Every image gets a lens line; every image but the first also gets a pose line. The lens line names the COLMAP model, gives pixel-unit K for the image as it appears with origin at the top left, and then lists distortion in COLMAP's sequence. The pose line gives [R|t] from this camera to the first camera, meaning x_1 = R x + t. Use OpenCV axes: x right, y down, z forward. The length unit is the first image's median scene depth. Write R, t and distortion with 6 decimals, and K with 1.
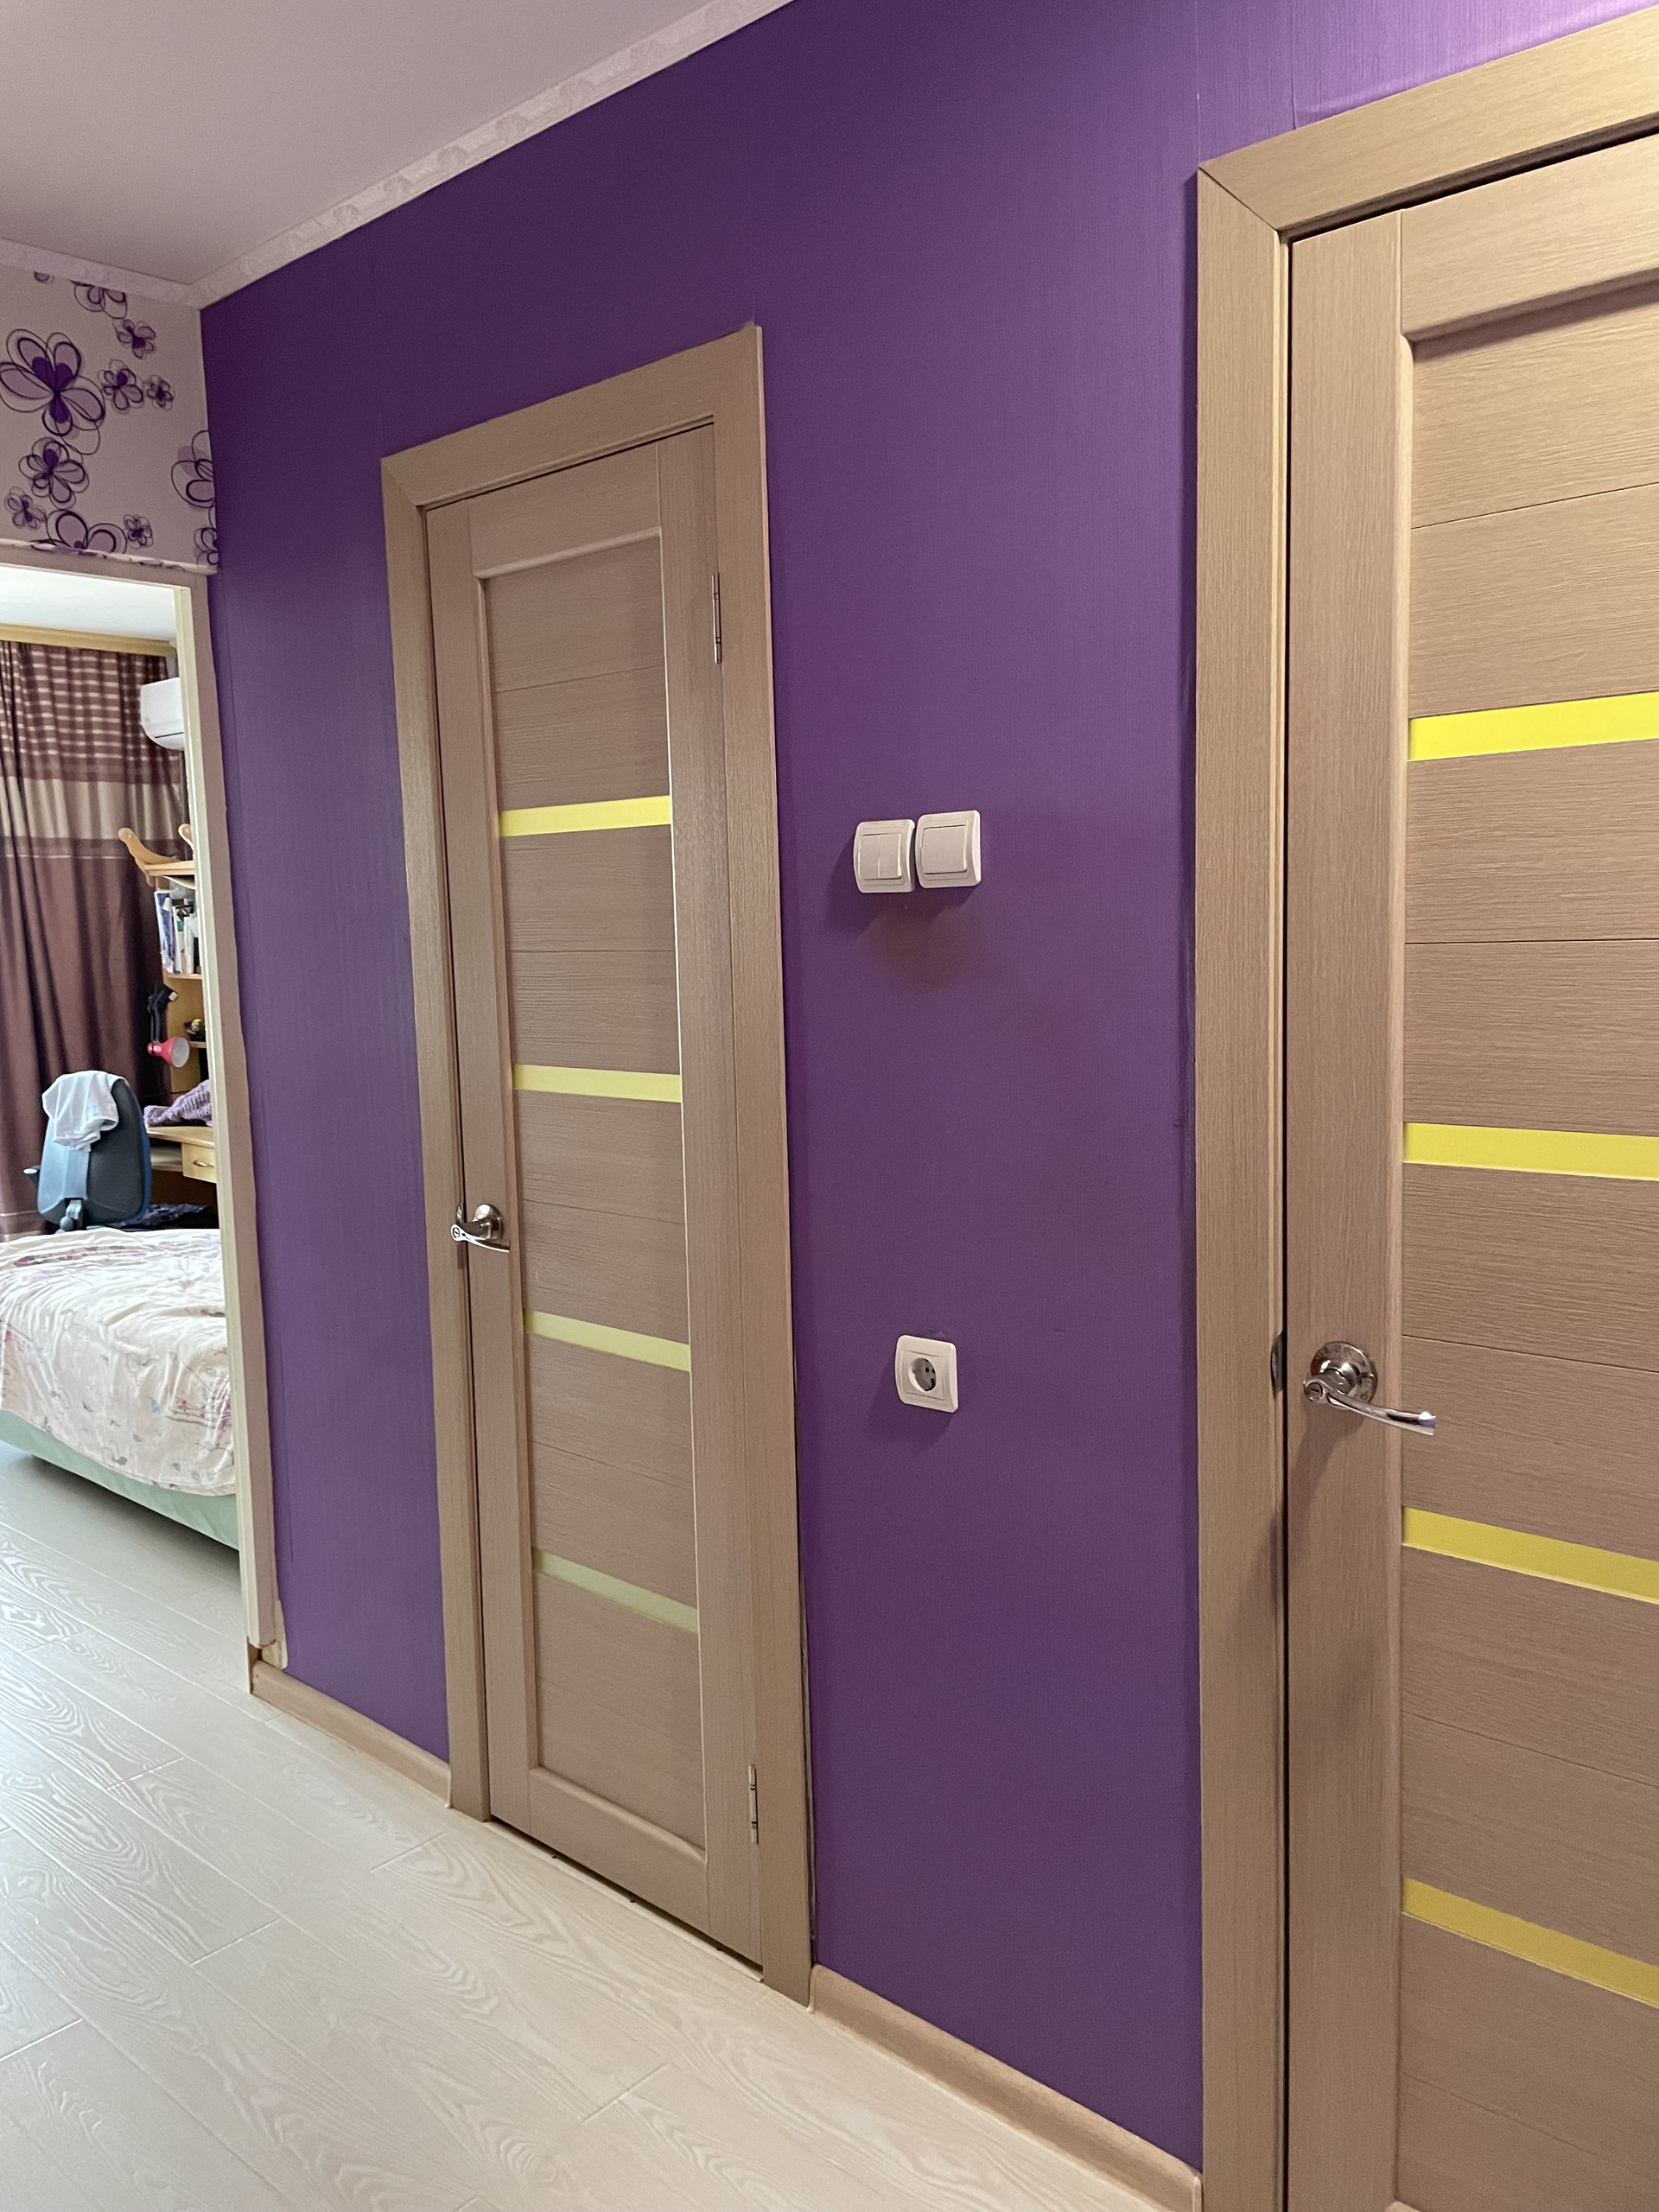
lens RADIAL K [[1674.3, 0, 829.5], [0, 1674.3, 1106.0], [0, 0, 1]] dist [0.094135, -0.128562]
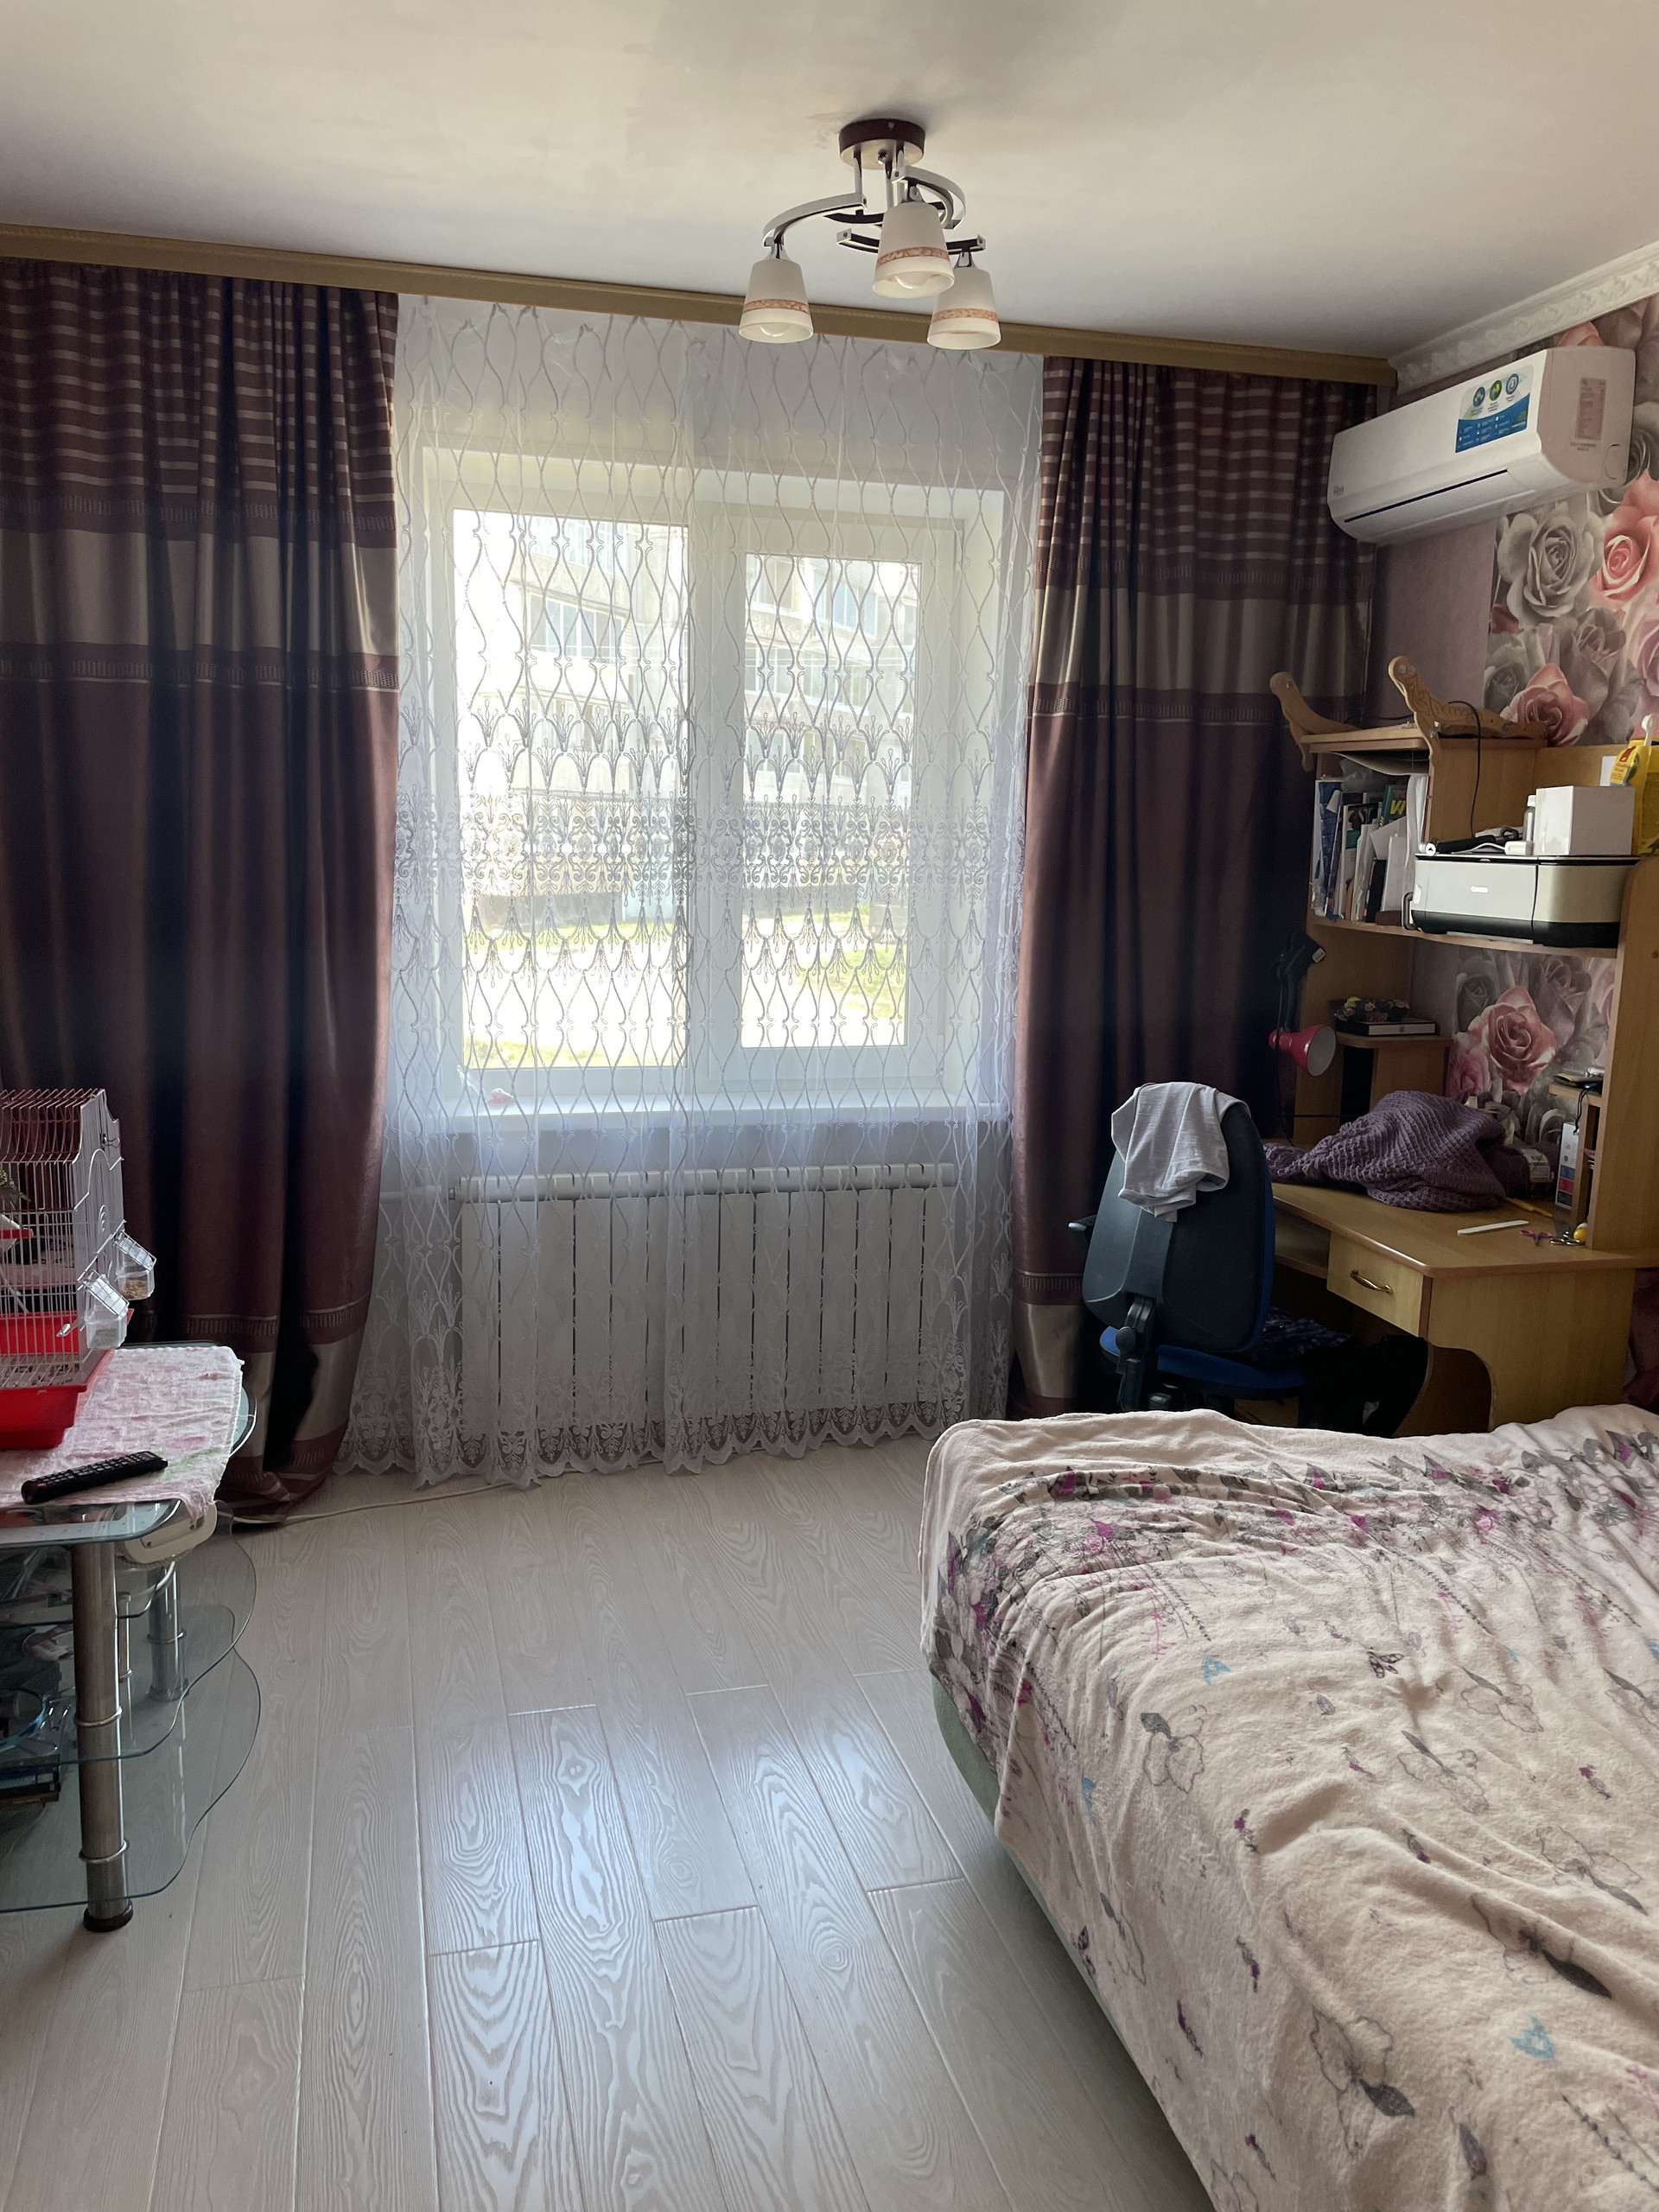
lens RADIAL K [[1678.2, 0, 844.2], [0, 1678.2, 1091.8], [0, 0, 1]] dist [0.087184, -0.112680]
pose [[0.843383, 0.125886, -0.522358, -0.213506], [-0.104718, 0.992035, 0.070003, -0.041851], [0.527010, -0.004339, 0.849848, 0.407065]]
